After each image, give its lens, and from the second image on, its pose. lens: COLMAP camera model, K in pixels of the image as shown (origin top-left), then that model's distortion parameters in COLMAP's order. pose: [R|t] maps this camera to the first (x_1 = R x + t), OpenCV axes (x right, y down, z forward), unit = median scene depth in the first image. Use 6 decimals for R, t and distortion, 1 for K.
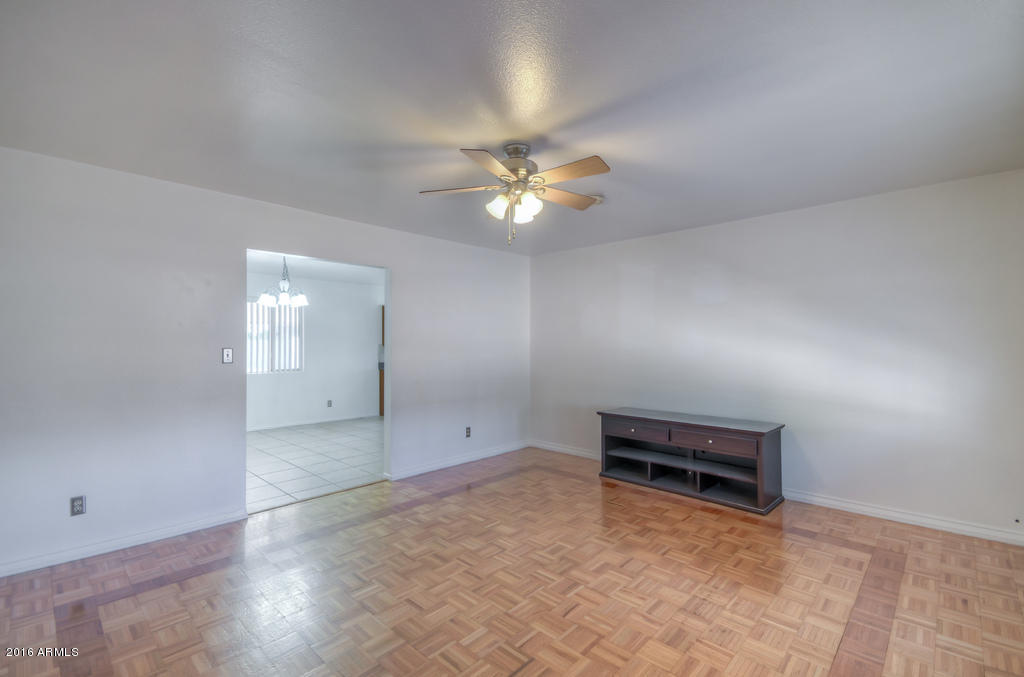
lens RADIAL K [[454.1, 0, 514.5], [0, 454.1, 341.5], [0, 0, 1]] dist [0.001454, 0.000042]
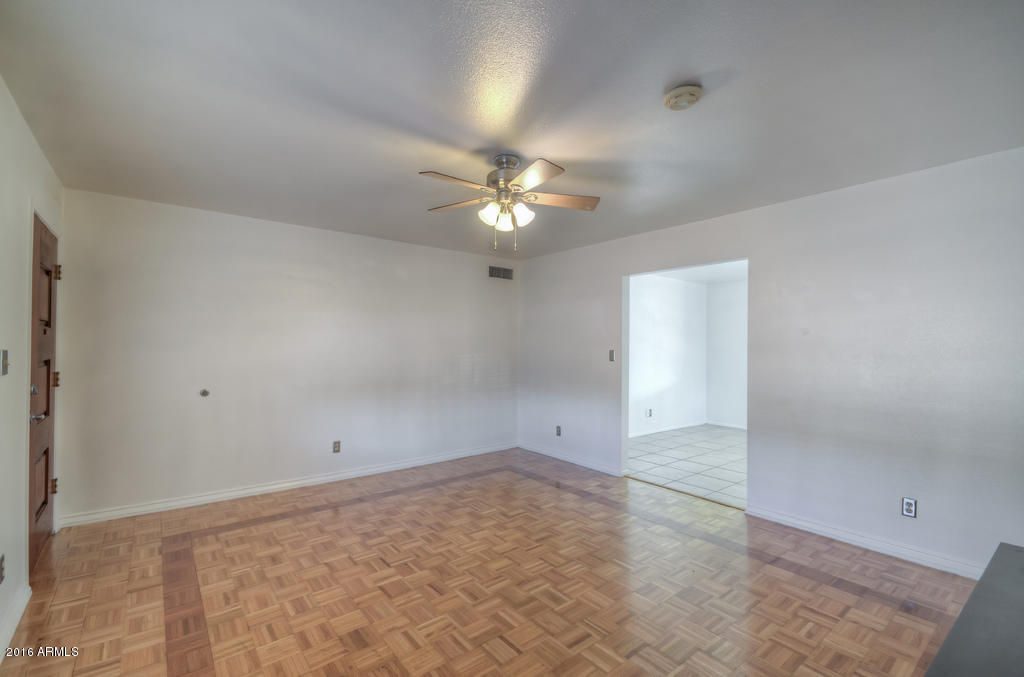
lens RADIAL K [[454.1, 0, 514.5], [0, 454.1, 341.5], [0, 0, 1]] dist [0.001454, 0.000042]
pose [[-0.146351, -0.008832, -0.989193, 0.909676], [-0.003574, 0.999958, -0.008400, 0.000806], [0.989226, 0.002307, -0.146377, 1.034237]]
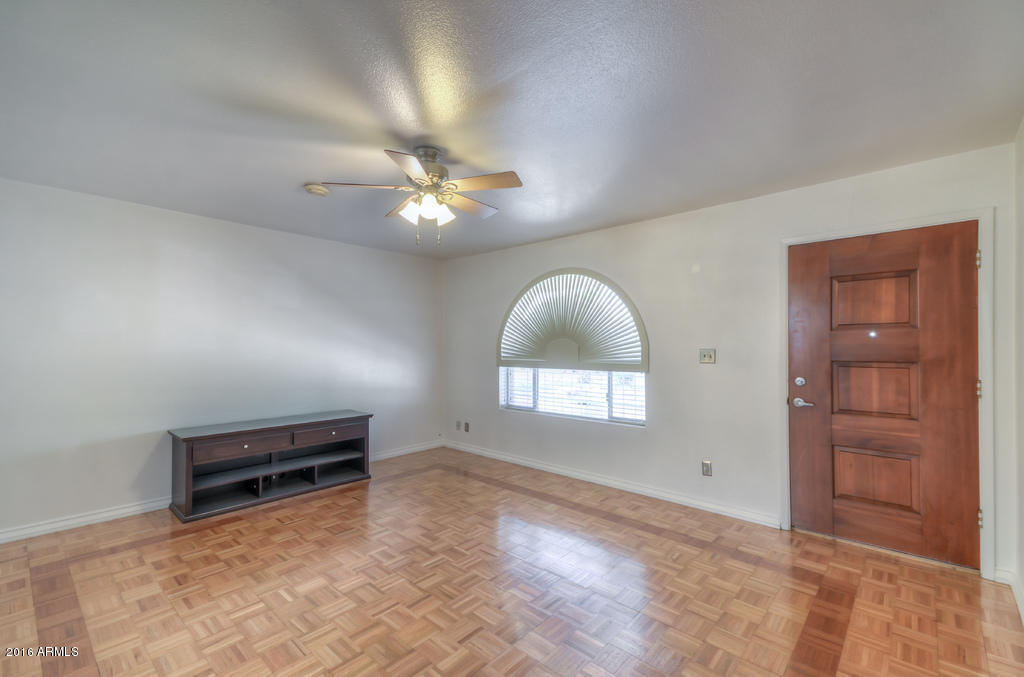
lens RADIAL K [[450.2, 0, 508.4], [0, 450.2, 348.3], [0, 0, 1]] dist [0.017921, 0.000062]
pose [[-0.026093, -0.006556, 0.999638, -0.881995], [-0.000925, 0.999978, 0.006534, 0.002494], [-0.999659, -0.000754, -0.026098, 0.747916]]
